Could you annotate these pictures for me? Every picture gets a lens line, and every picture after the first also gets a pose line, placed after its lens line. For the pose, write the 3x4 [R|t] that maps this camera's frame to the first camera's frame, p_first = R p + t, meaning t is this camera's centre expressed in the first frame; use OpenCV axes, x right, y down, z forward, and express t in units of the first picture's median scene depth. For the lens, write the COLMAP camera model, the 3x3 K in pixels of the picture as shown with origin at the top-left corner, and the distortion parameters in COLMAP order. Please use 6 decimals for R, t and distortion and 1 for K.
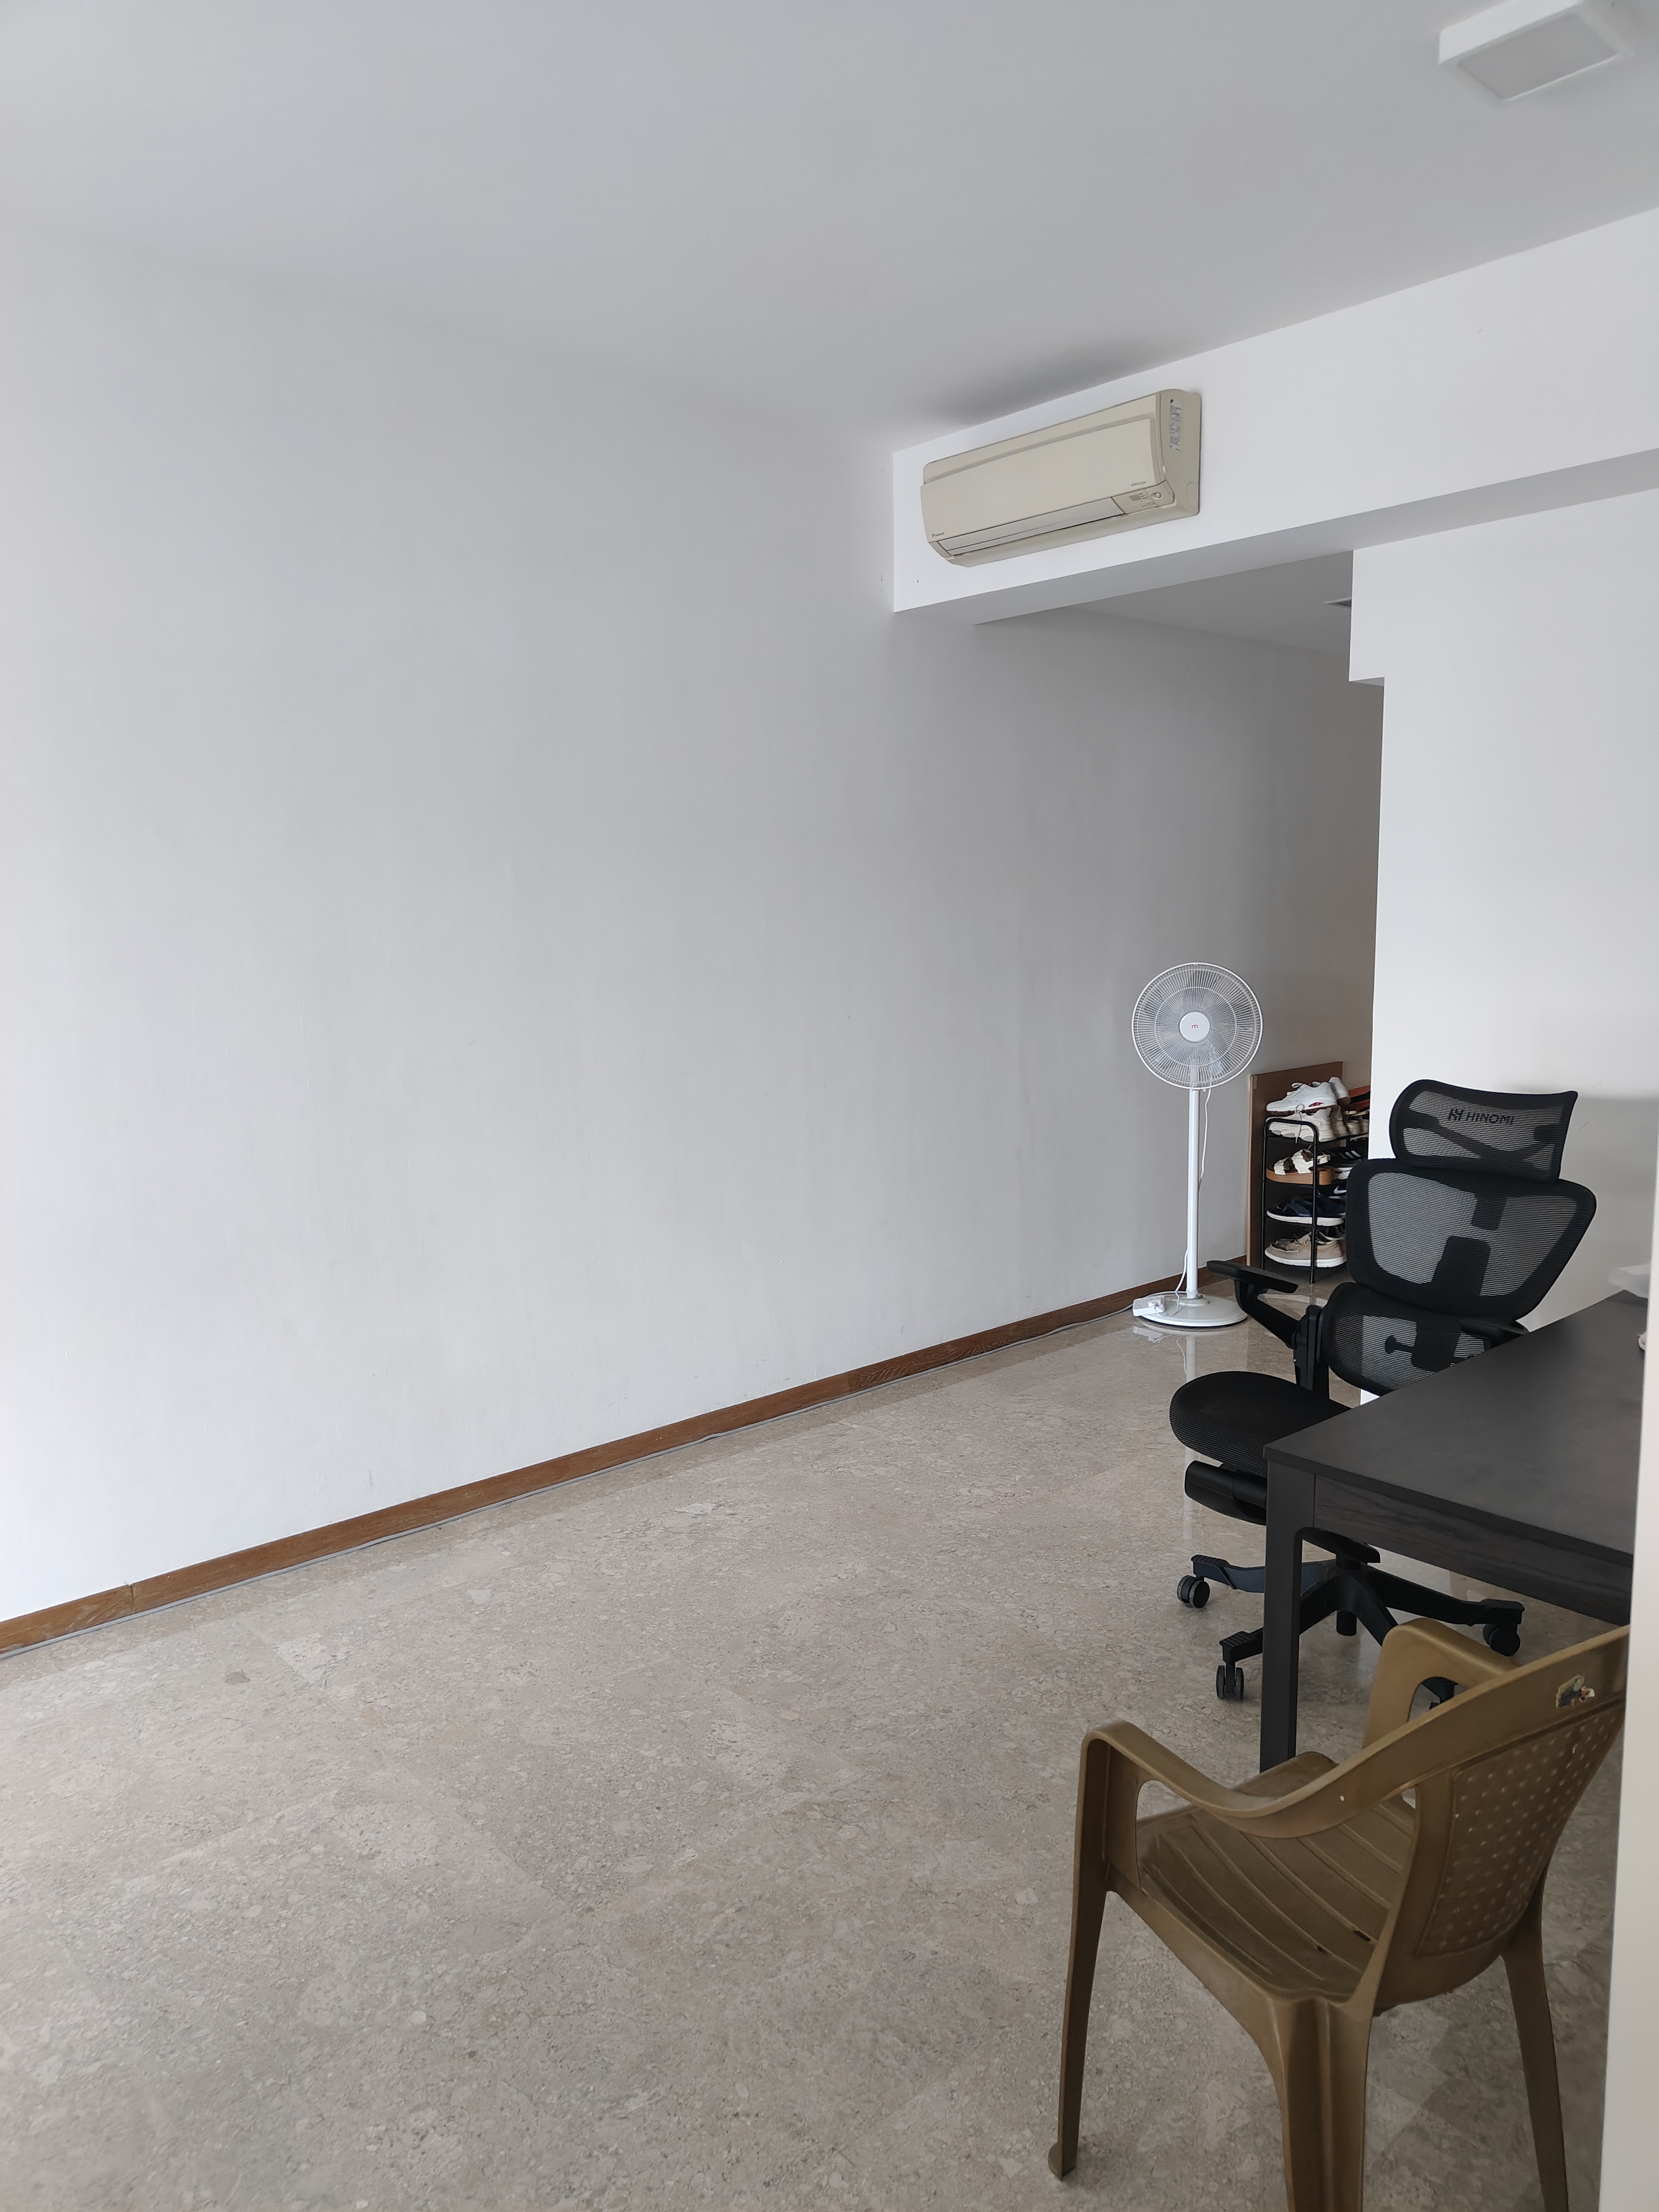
lens RADIAL K [[1556.1, 0, 817.5], [0, 1556.1, 1106.7], [0, 0, 1]] dist [0.035197, 0.001156]
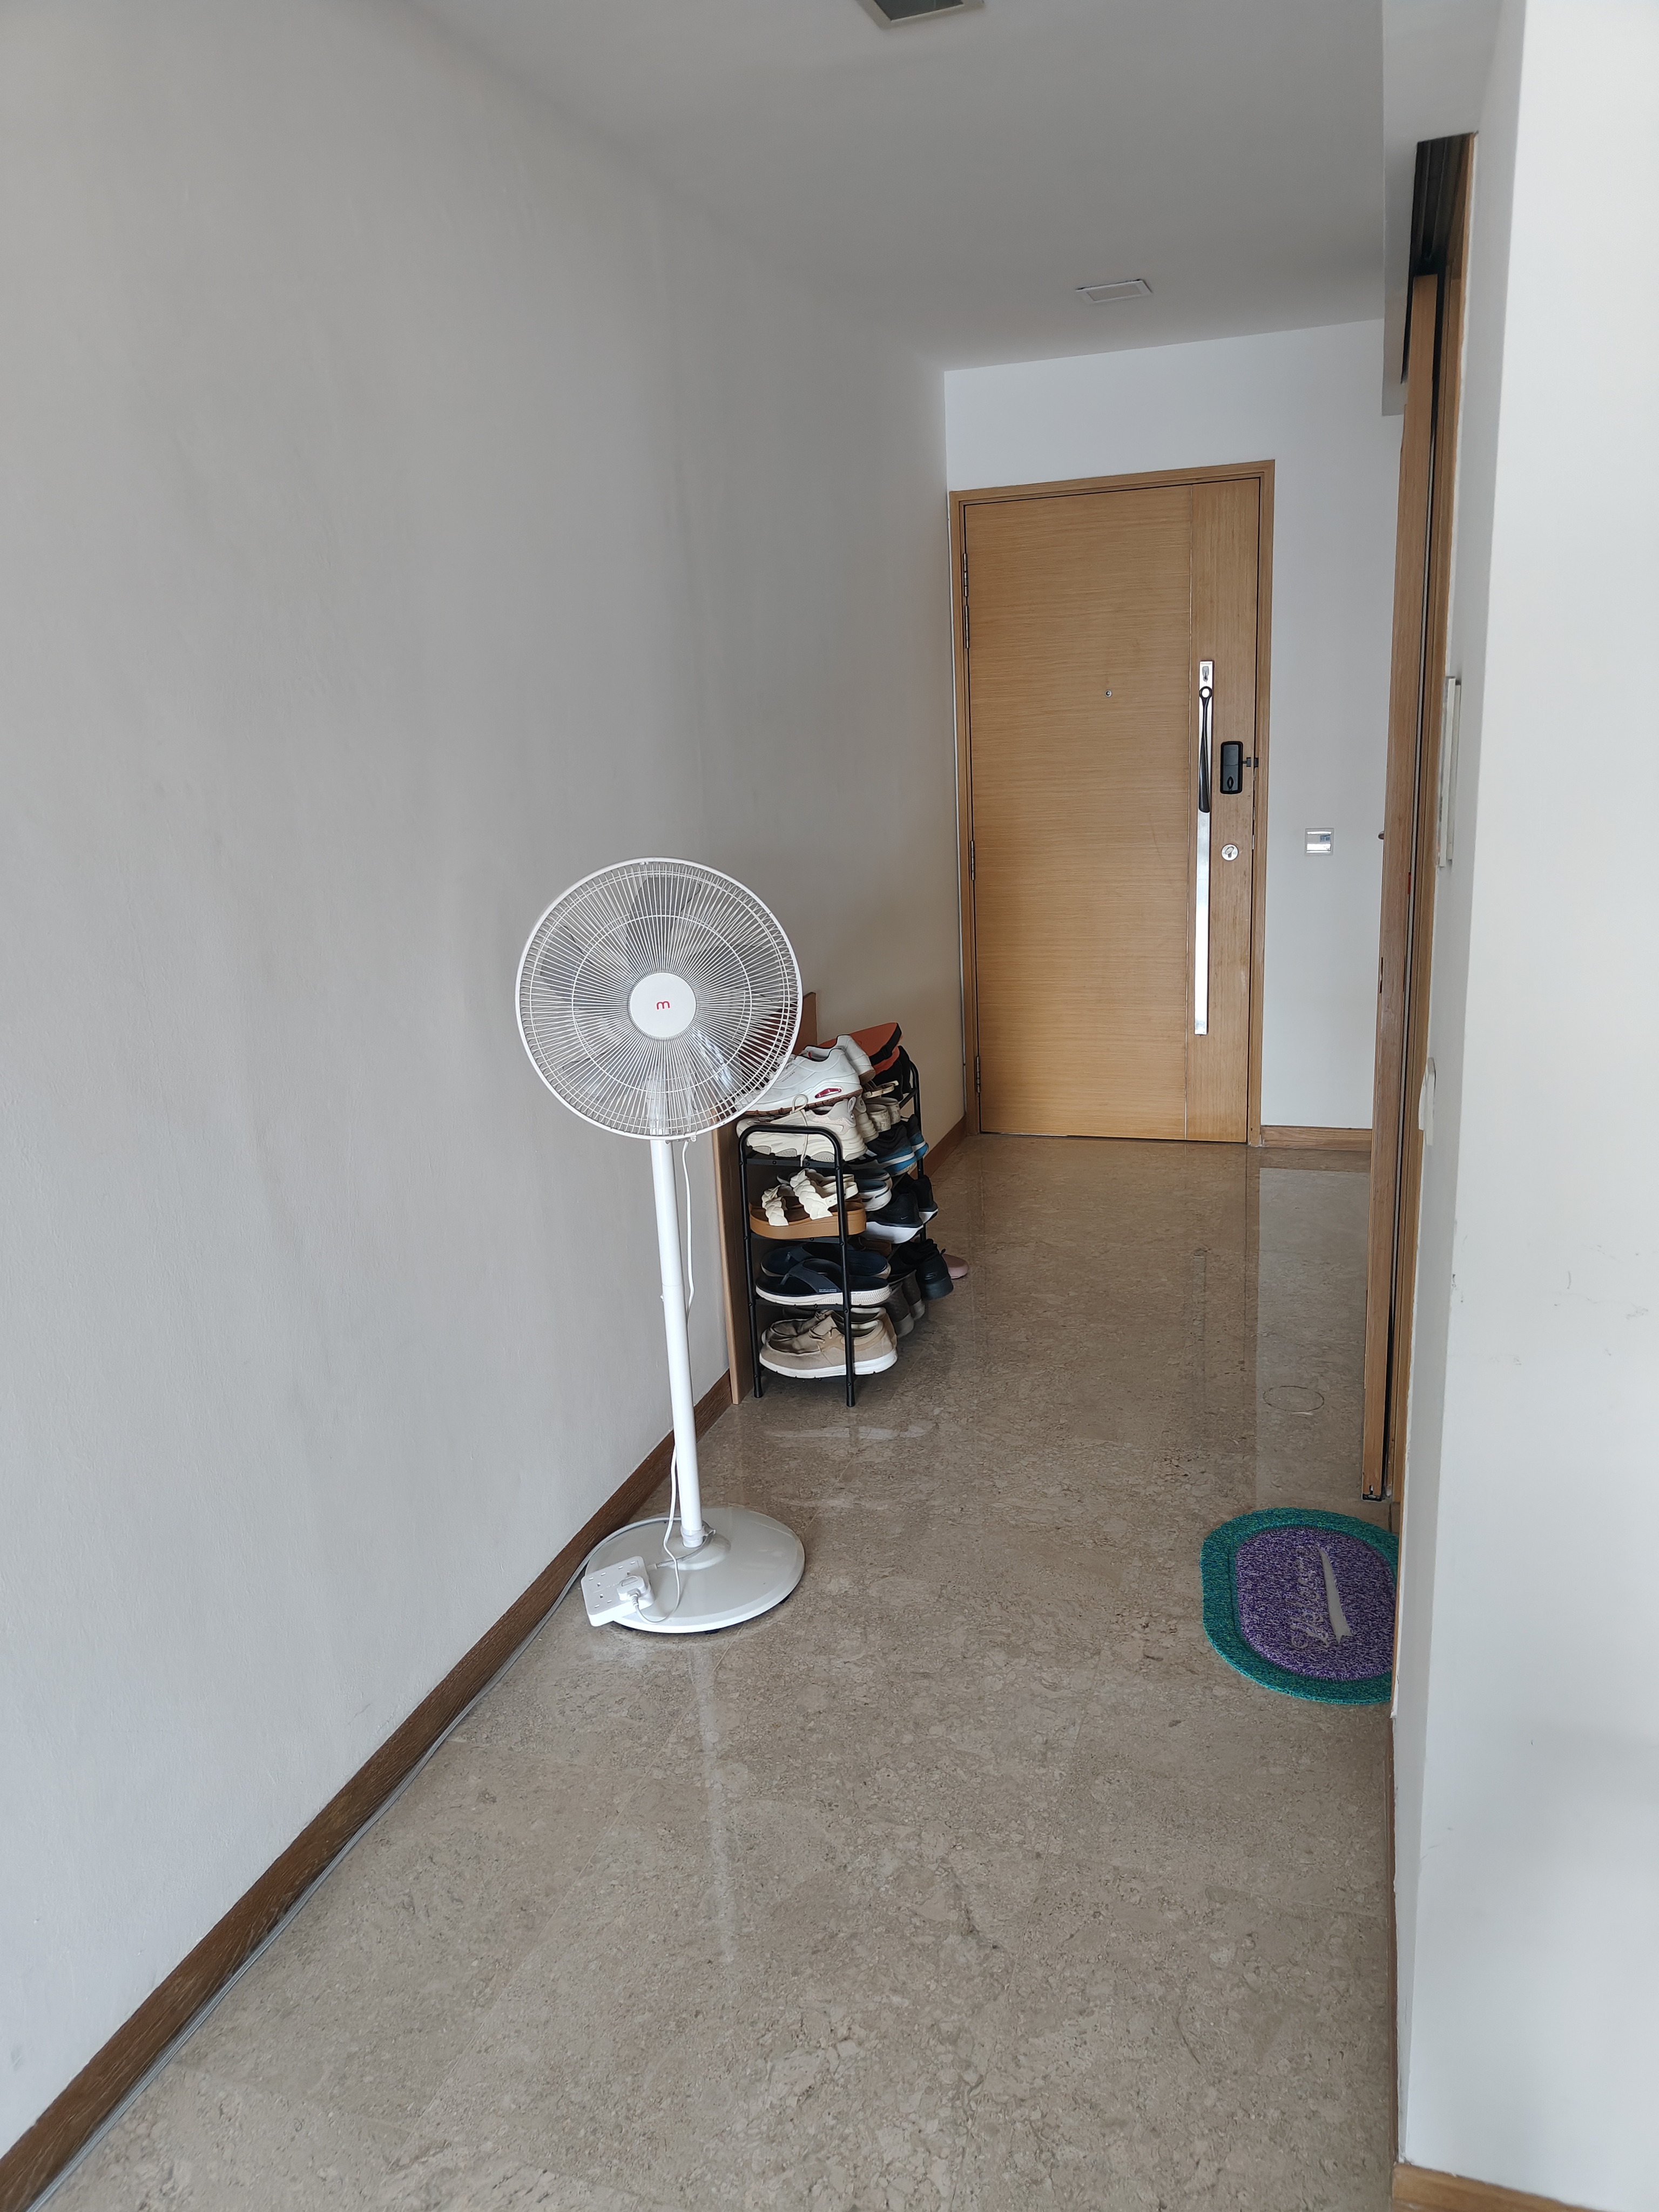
lens RADIAL K [[1504.8, 0, 832.9], [0, 1504.8, 1059.3], [0, 0, 1]] dist [0.000556, -0.001746]
pose [[0.863494, -0.141084, 0.484224, 0.065682], [0.103334, 0.989201, 0.103944, -0.068012], [-0.493660, -0.039718, 0.868748, 0.539028]]
